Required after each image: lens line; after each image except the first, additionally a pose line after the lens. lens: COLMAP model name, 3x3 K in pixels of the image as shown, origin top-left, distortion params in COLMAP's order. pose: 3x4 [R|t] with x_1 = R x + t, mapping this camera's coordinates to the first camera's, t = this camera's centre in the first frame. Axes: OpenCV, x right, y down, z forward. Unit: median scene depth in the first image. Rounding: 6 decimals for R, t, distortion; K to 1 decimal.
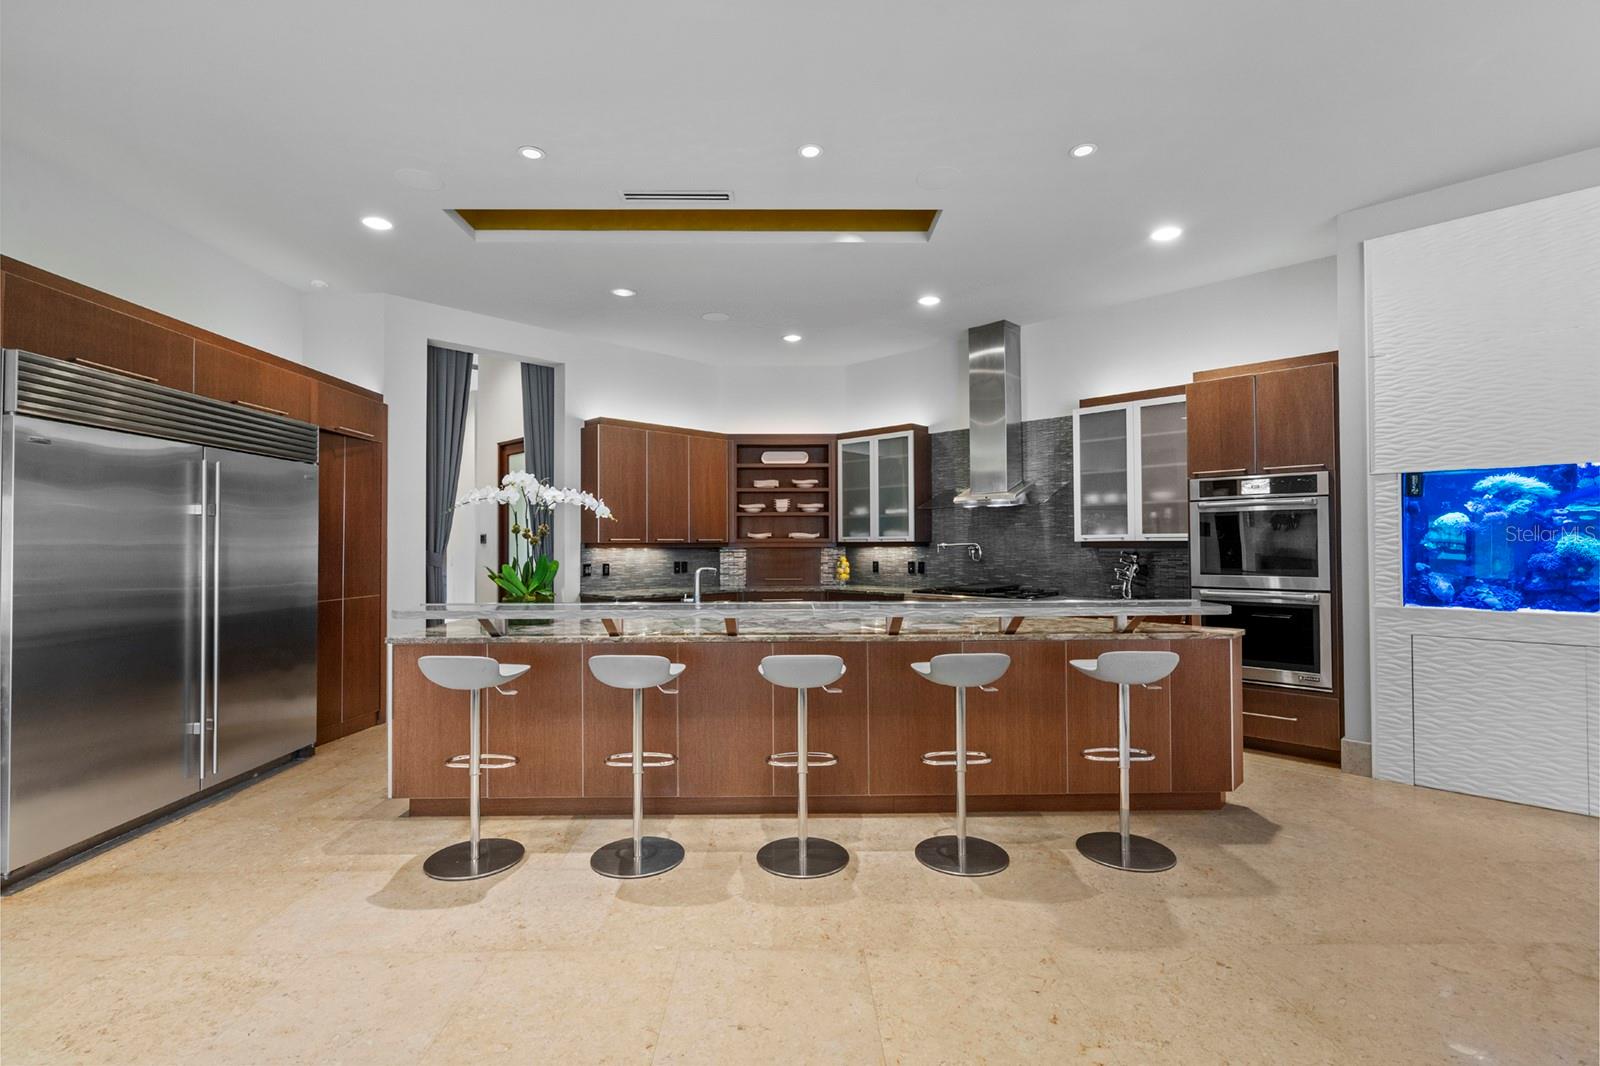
lens RADIAL K [[728.7, 0, 800.0], [0, 728.7, 533.0], [0, 0, 1]] dist [-0.002505, 0.000096]
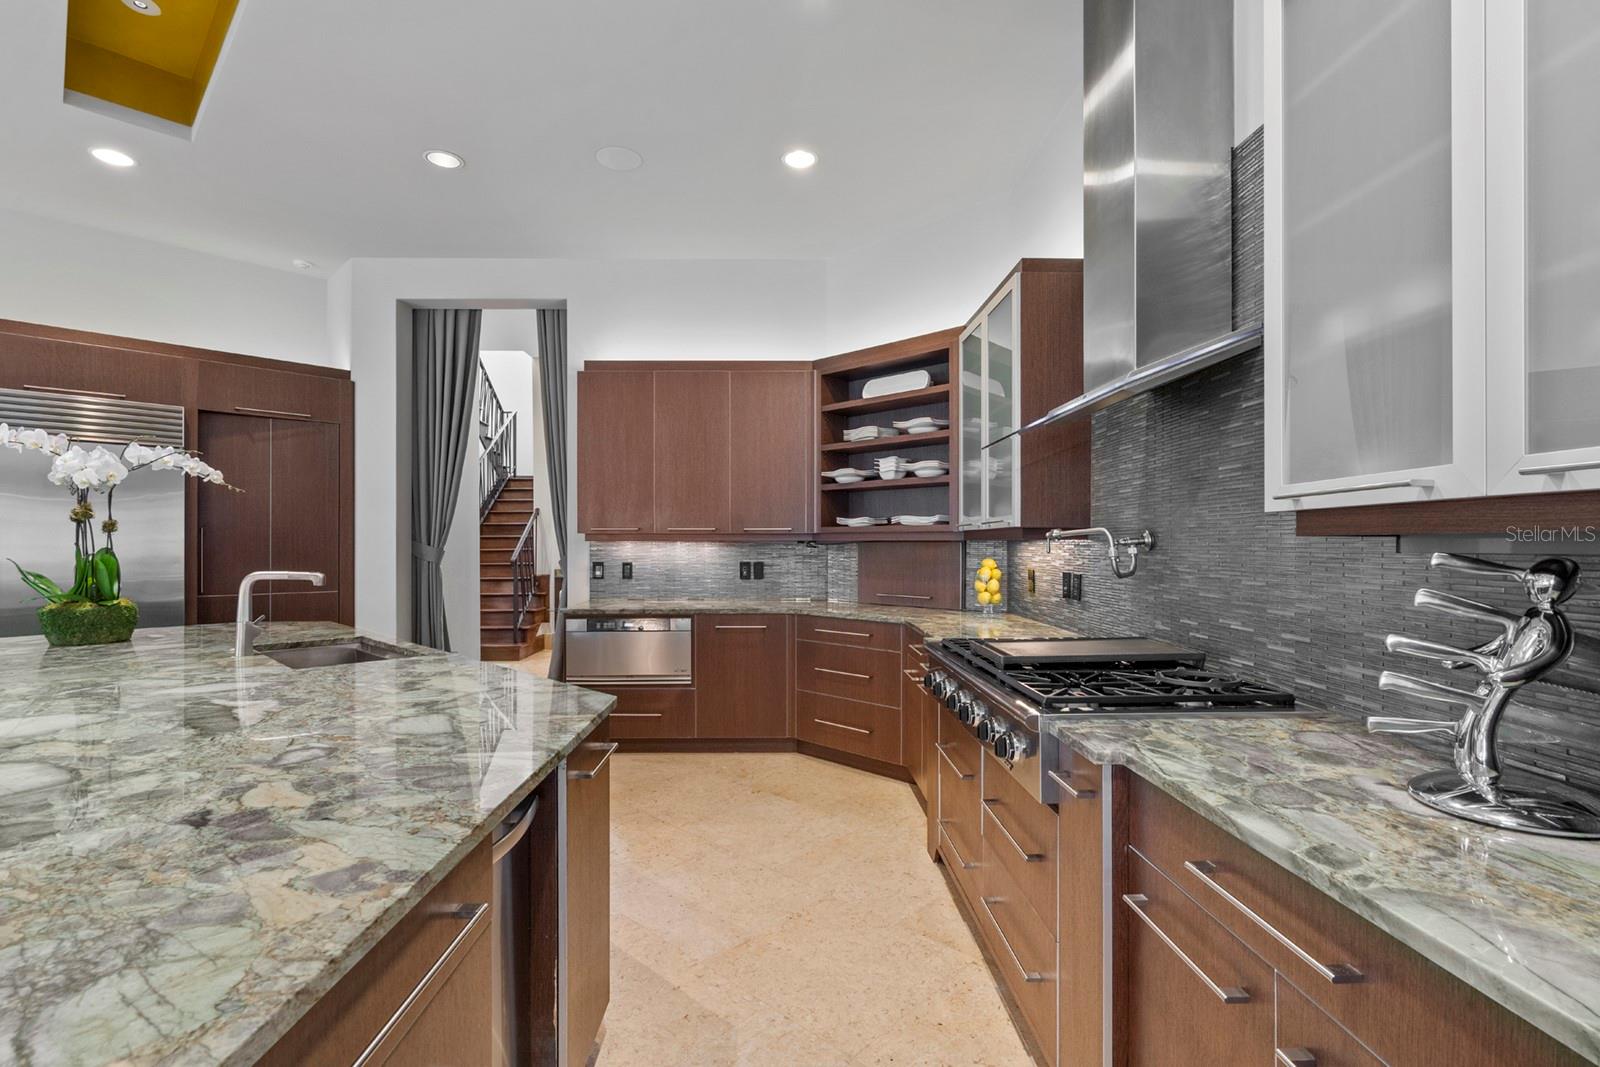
lens RADIAL K [[728.7, 0, 800.0], [0, 728.7, 533.5], [0, 0, 1]] dist [-0.002505, 0.000096]
pose [[0.708998, -0.006998, -0.705175, 0.441509], [0.009892, 0.999951, 0.000022, 0.017378], [0.705141, -0.006991, 0.709033, 0.711123]]
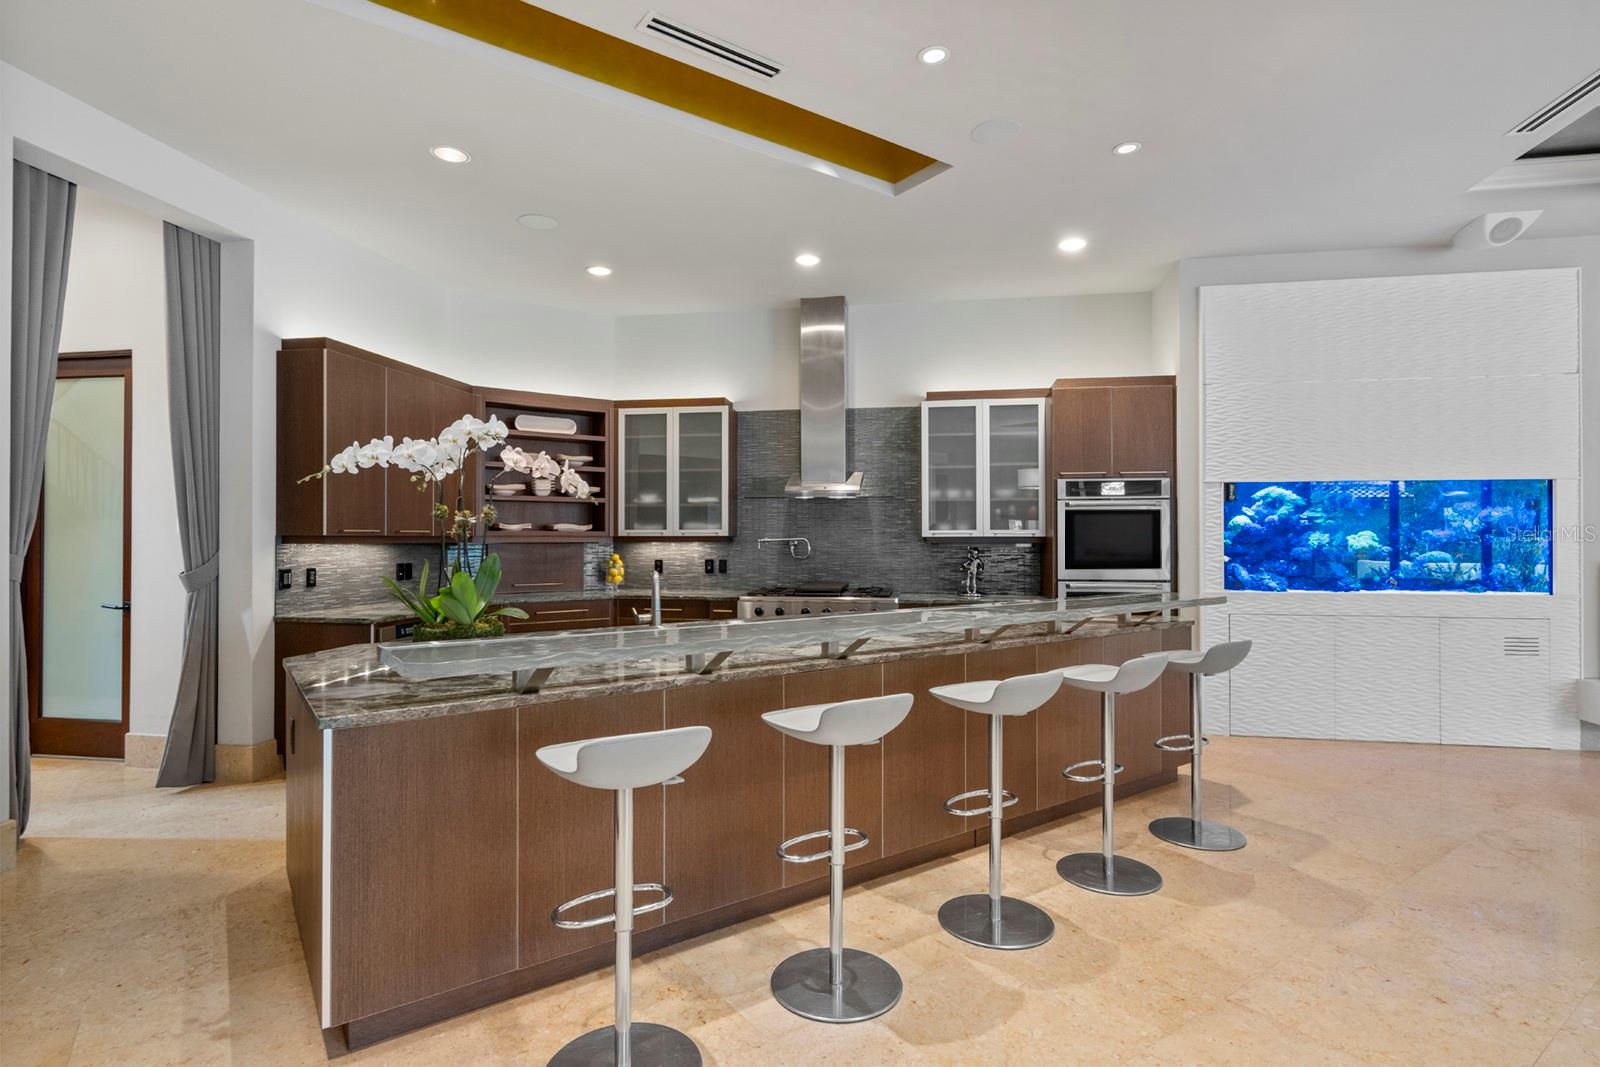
lens RADIAL K [[805.8, 0, 800.0], [0, 805.8, 533.5], [0, 0, 1]] dist [-0.001177, -0.000655]
pose [[0.821424, 0.006908, 0.570276, -0.374179], [-0.011743, 0.999920, 0.004802, 0.003849], [-0.570197, -0.010641, 0.821439, 0.206795]]
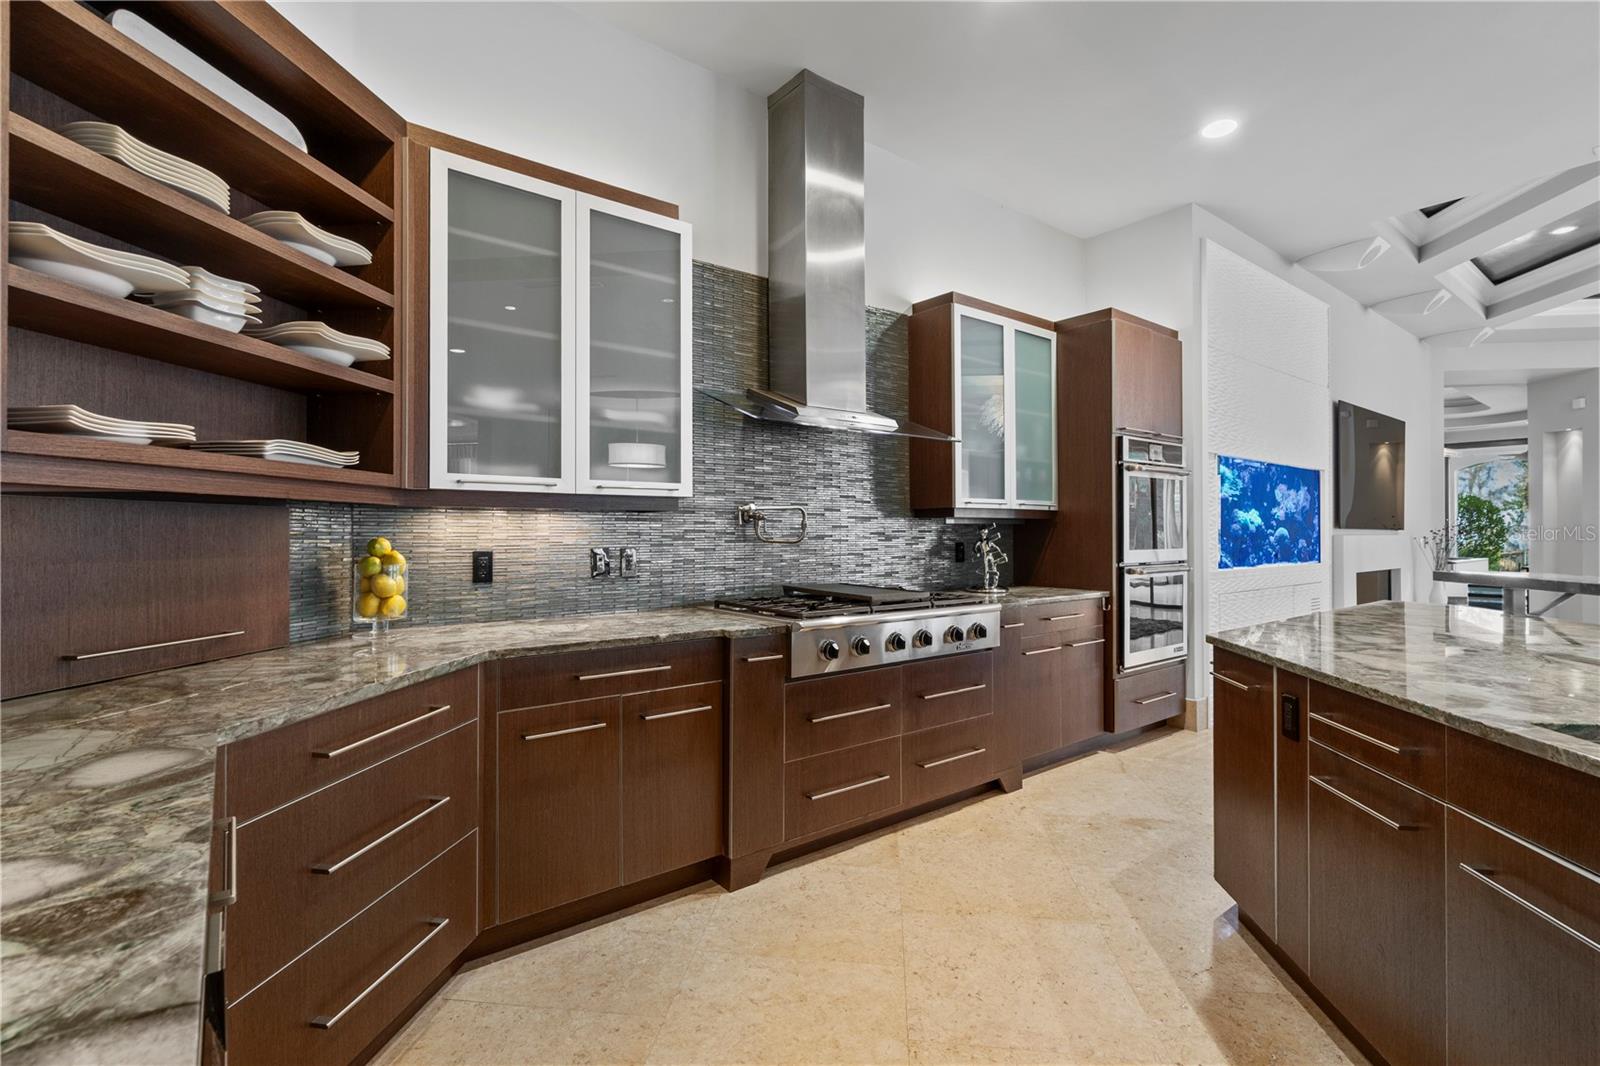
lens RADIAL K [[734.3, 0, 786.1], [0, 734.3, 523.3], [0, 0, 1]] dist [0.000589, 0.000823]
pose [[0.148089, 0.013734, 0.988879, -0.286486], [-0.022091, 0.999700, -0.010576, 0.034285], [-0.988727, -0.020279, 0.148348, 1.054237]]
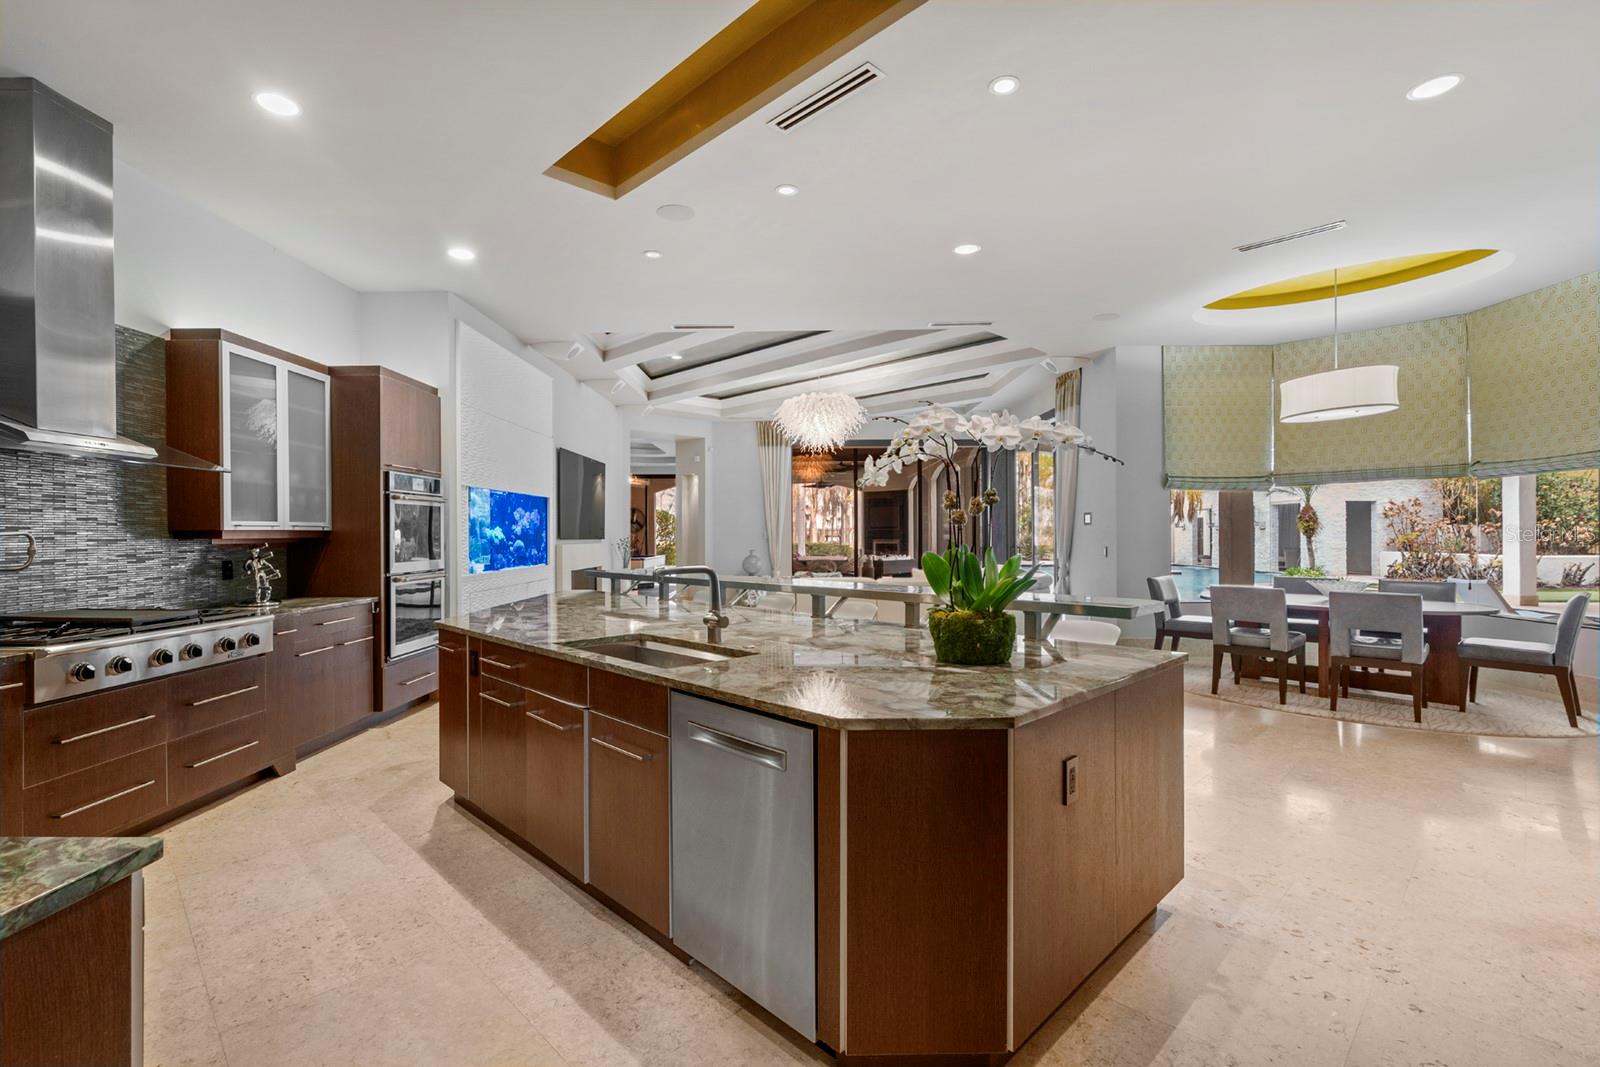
lens RADIAL K [[728.7, 0, 800.0], [0, 728.7, 533.5], [0, 0, 1]] dist [-0.002505, 0.000096]
pose [[-0.691631, 0.004708, 0.722236, -0.502871], [-0.009470, 0.999834, -0.015587, 0.019418], [-0.722189, -0.017620, -0.691471, 1.085481]]
